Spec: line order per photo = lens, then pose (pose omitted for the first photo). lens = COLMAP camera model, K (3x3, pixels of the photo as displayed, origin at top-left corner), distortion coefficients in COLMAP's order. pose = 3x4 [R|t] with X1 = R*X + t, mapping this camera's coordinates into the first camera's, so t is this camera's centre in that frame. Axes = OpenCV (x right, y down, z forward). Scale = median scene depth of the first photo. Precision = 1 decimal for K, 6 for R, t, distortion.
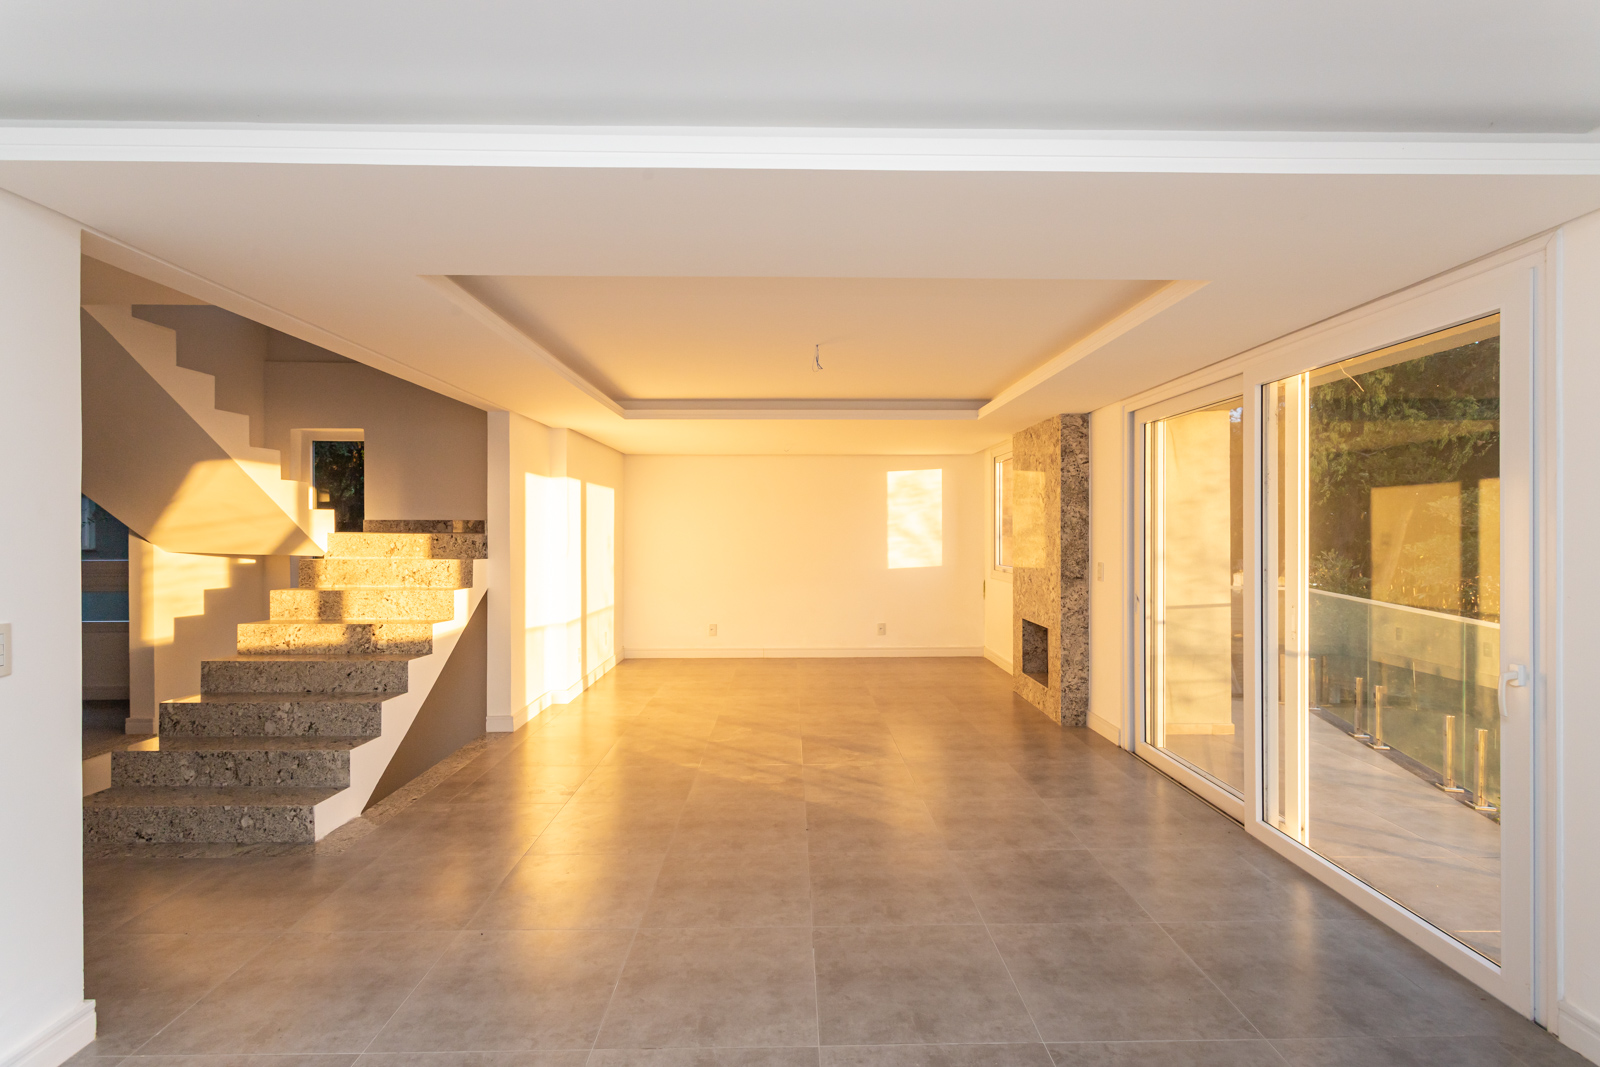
lens RADIAL K [[755.3, 0, 790.9], [0, 755.3, 528.8], [0, 0, 1]] dist [0.000362, 0.000230]
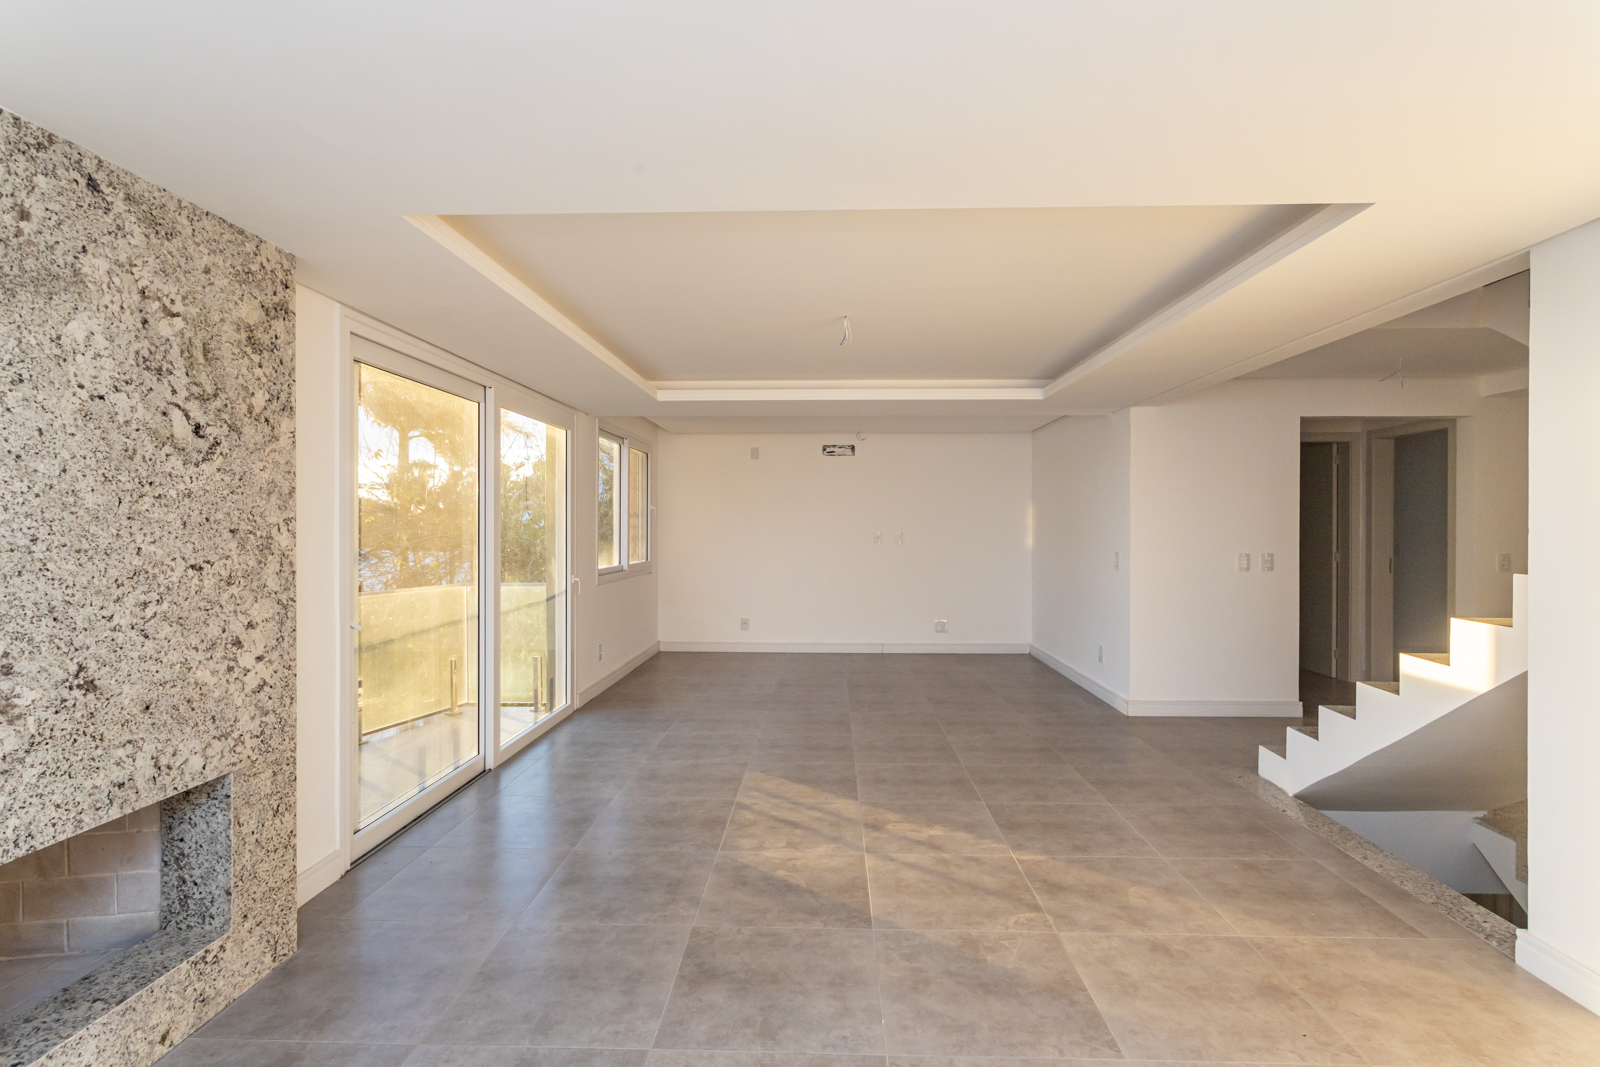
lens RADIAL K [[755.3, 0, 809.8], [0, 755.3, 564.1], [0, 0, 1]] dist [0.000362, 0.000230]
pose [[-0.999495, -0.001647, 0.031737, 0.042075], [-0.000152, 0.998893, 0.047041, 0.011407], [-0.031780, 0.047013, -0.998389, 1.572894]]
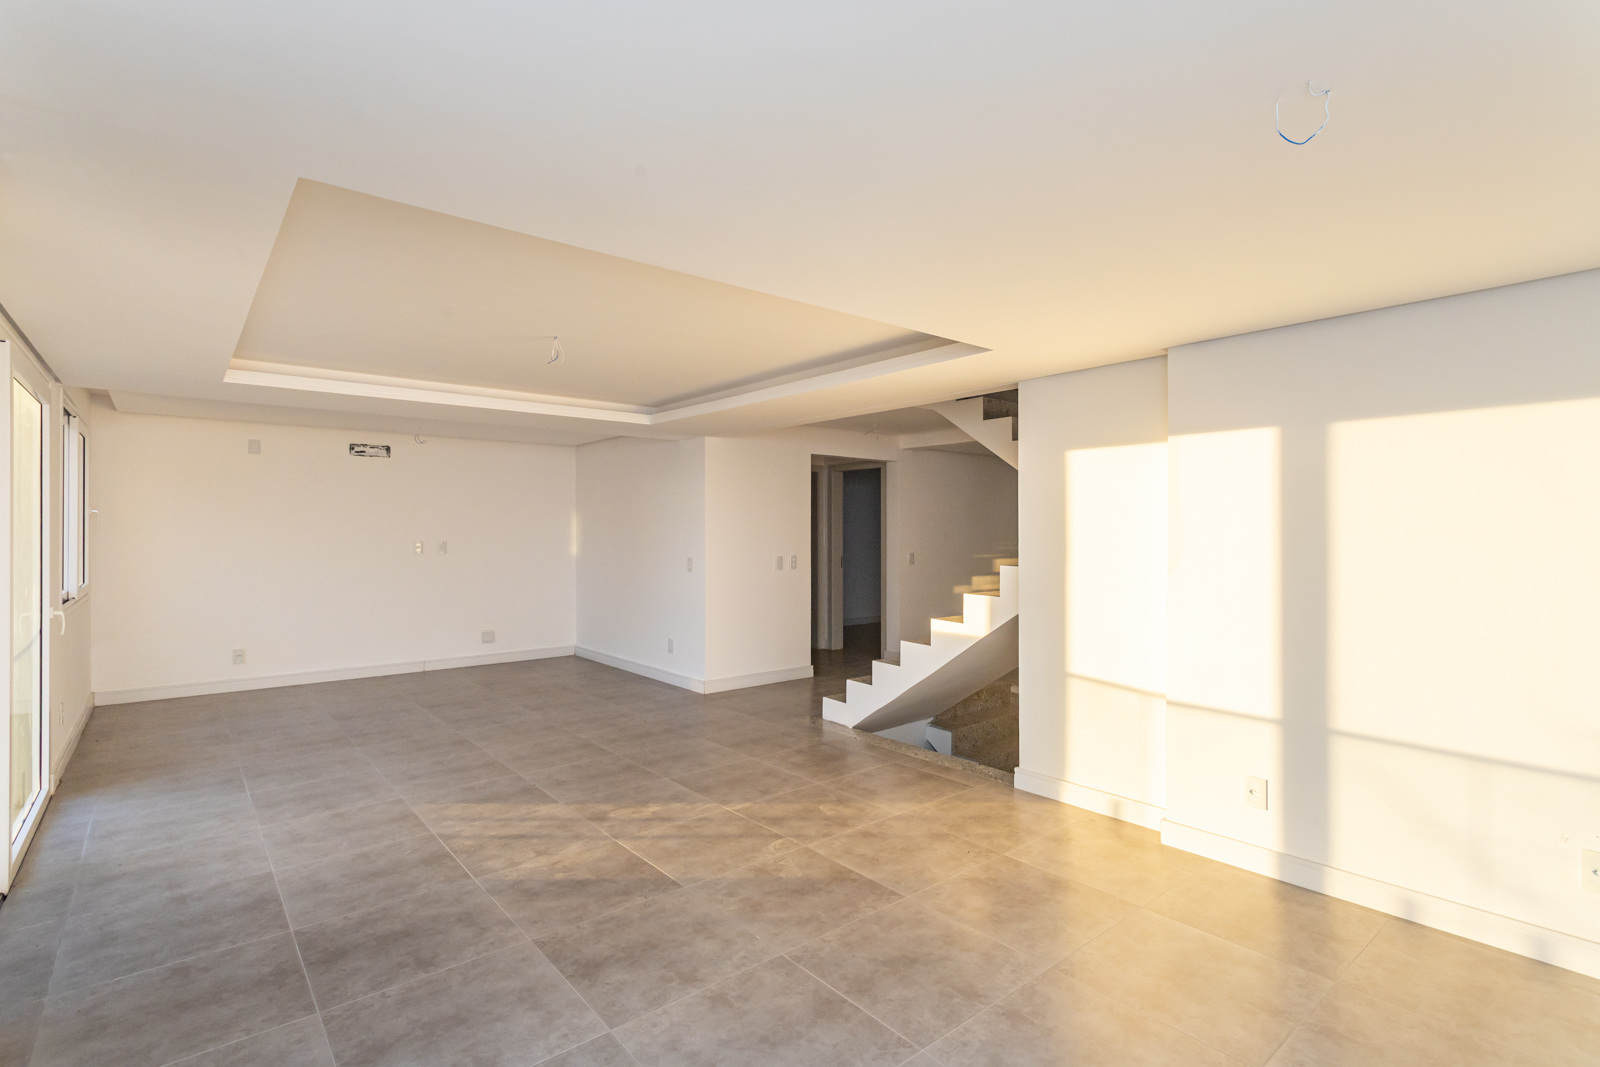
lens RADIAL K [[755.3, 0, 791.1], [0, 755.3, 559.1], [0, 0, 1]] dist [0.000362, 0.000230]
pose [[-0.777601, 0.023575, -0.628315, 0.323922], [0.002992, 0.999424, 0.033796, 0.005453], [0.628750, 0.024400, -0.777224, 1.578972]]
